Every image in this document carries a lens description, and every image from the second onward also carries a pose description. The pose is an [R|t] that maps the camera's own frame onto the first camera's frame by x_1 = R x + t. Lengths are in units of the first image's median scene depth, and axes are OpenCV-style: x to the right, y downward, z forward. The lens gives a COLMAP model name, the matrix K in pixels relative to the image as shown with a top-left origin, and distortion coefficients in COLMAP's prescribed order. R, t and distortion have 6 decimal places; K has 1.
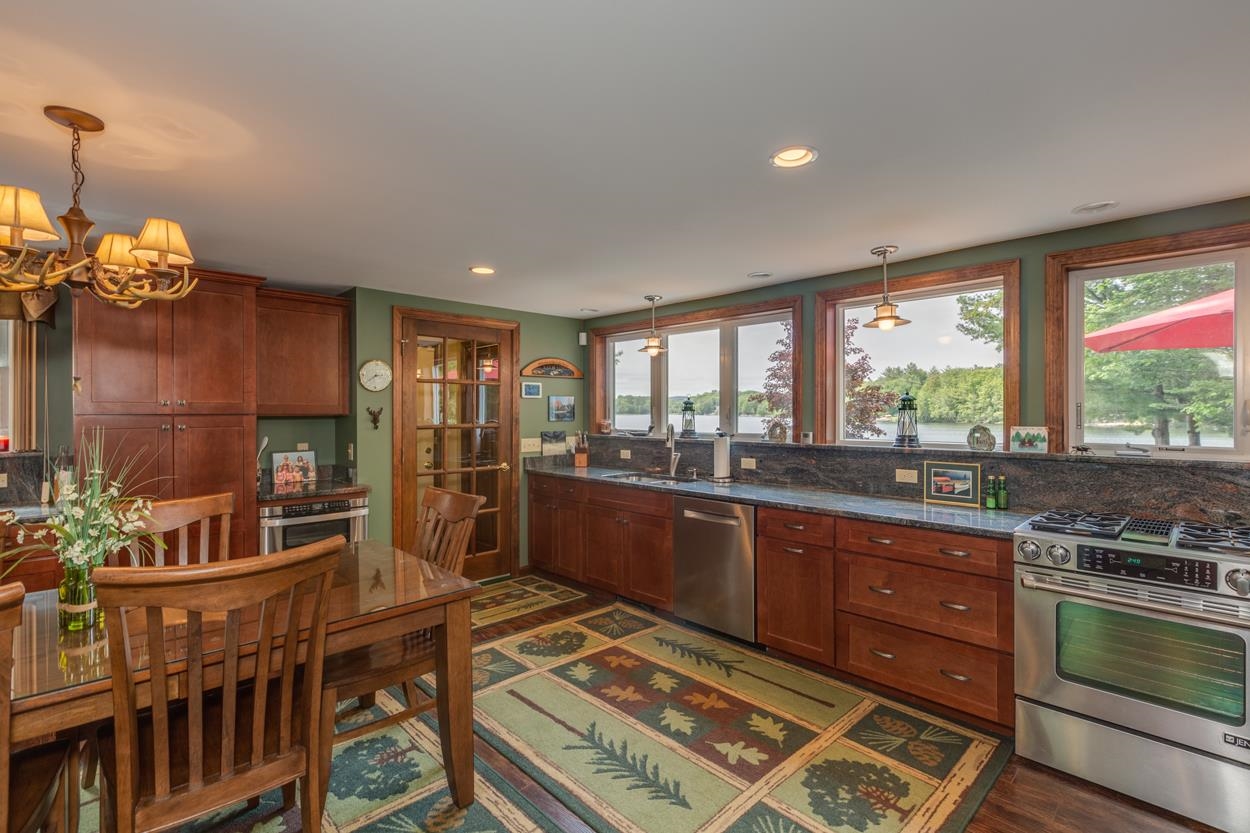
lens RADIAL K [[566.4, 0, 619.0], [0, 566.4, 412.1], [0, 0, 1]] dist [-0.002069, 0.000621]
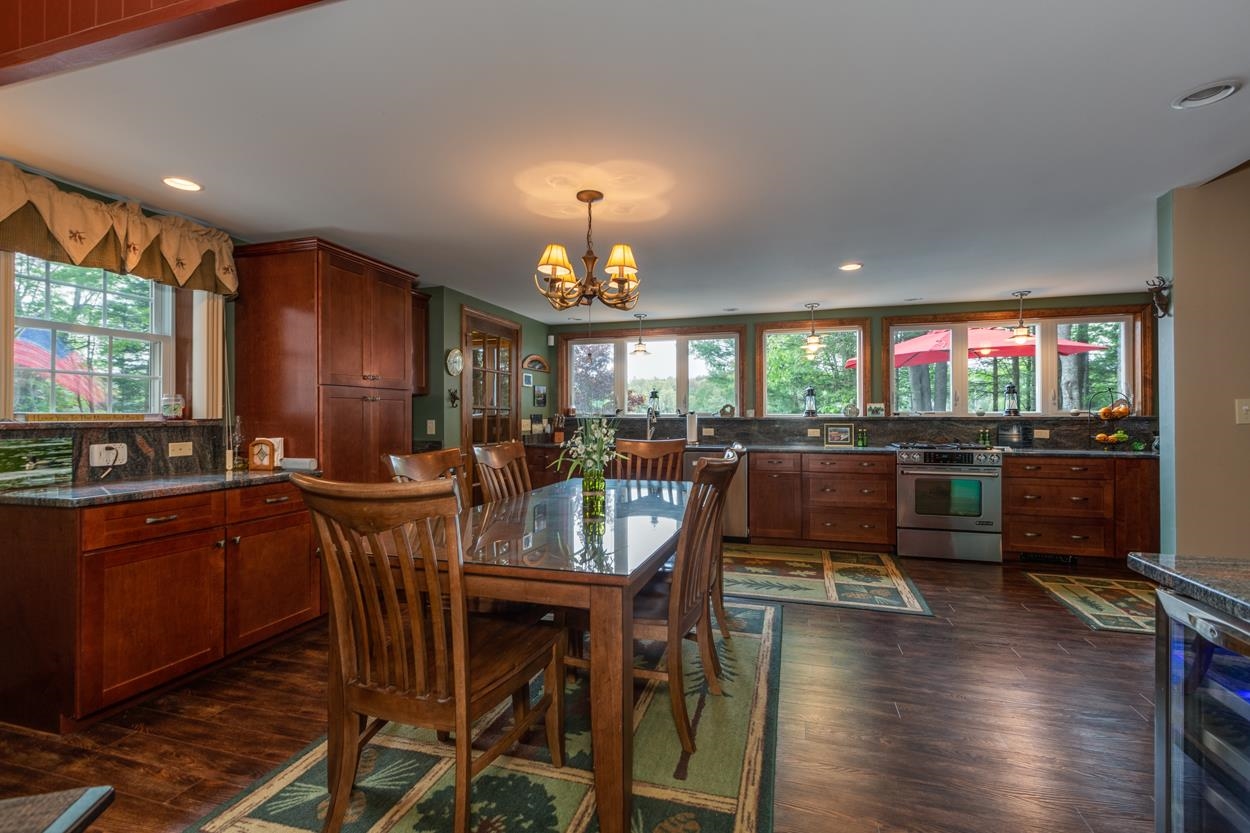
lens RADIAL K [[553.0, 0, 628.6], [0, 553.0, 407.7], [0, 0, 1]] dist [0.000896, -0.000229]
pose [[0.874296, 0.006539, 0.485349, -0.705450], [0.001060, 0.999881, -0.015380, 0.050977], [-0.485392, 0.013961, 0.874185, -0.192401]]
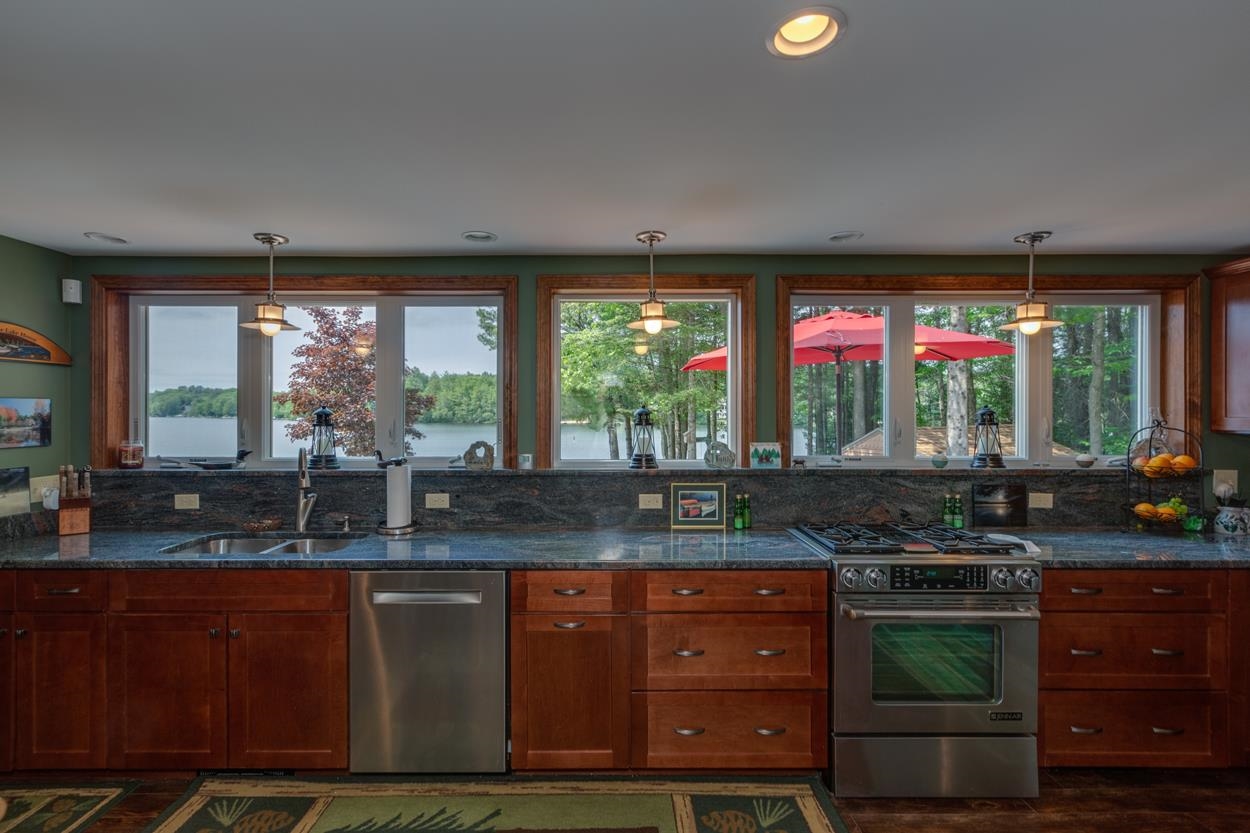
lens RADIAL K [[566.4, 0, 619.0], [0, 566.4, 412.1], [0, 0, 1]] dist [-0.002069, 0.000621]
pose [[0.684609, 0.001415, 0.728909, -0.138989], [0.000237, 0.999998, -0.002164, -0.019726], [-0.728911, 0.001654, 0.684607, 0.368665]]
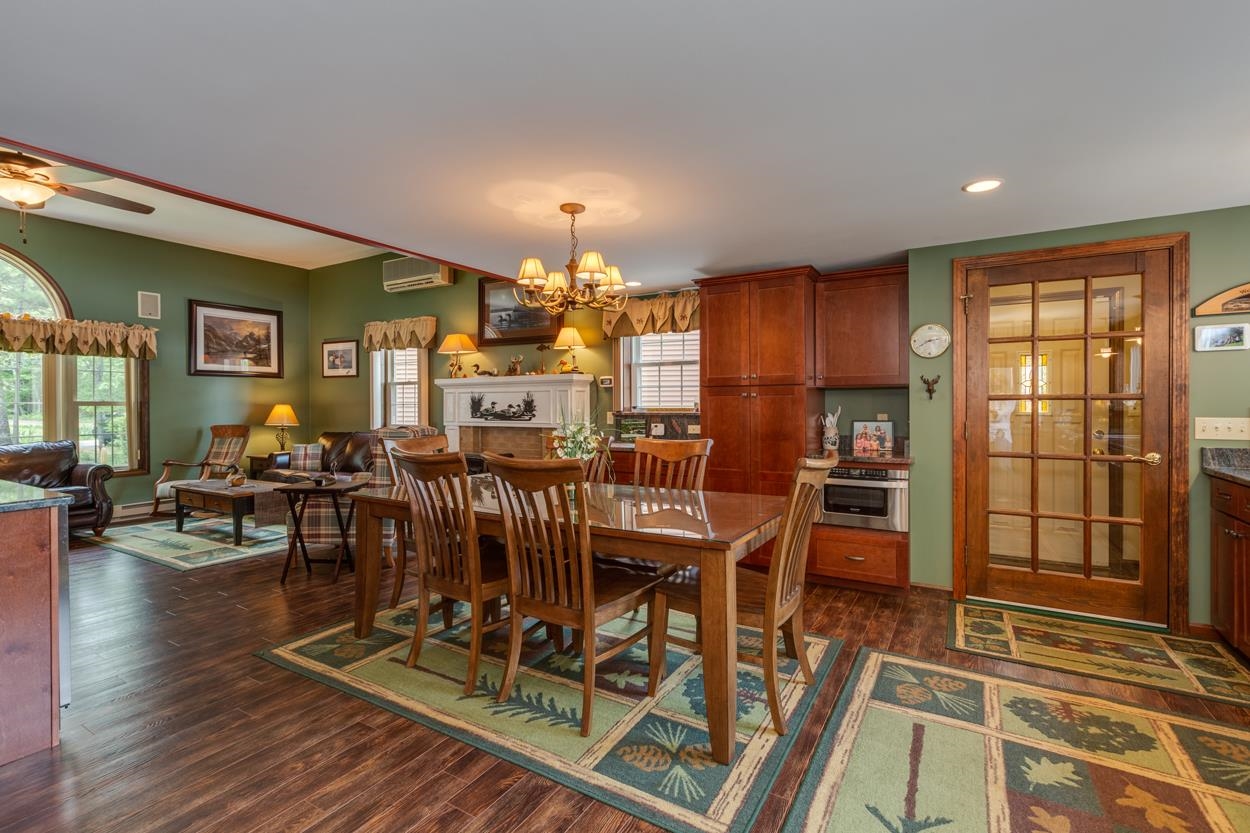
lens RADIAL K [[553.0, 0, 628.6], [0, 553.0, 407.7], [0, 0, 1]] dist [0.000896, -0.000229]
pose [[0.270497, 0.006546, -0.962699, 0.313959], [0.005799, 0.999948, 0.008429, 0.035204], [0.962703, -0.007863, 0.270445, 0.303365]]
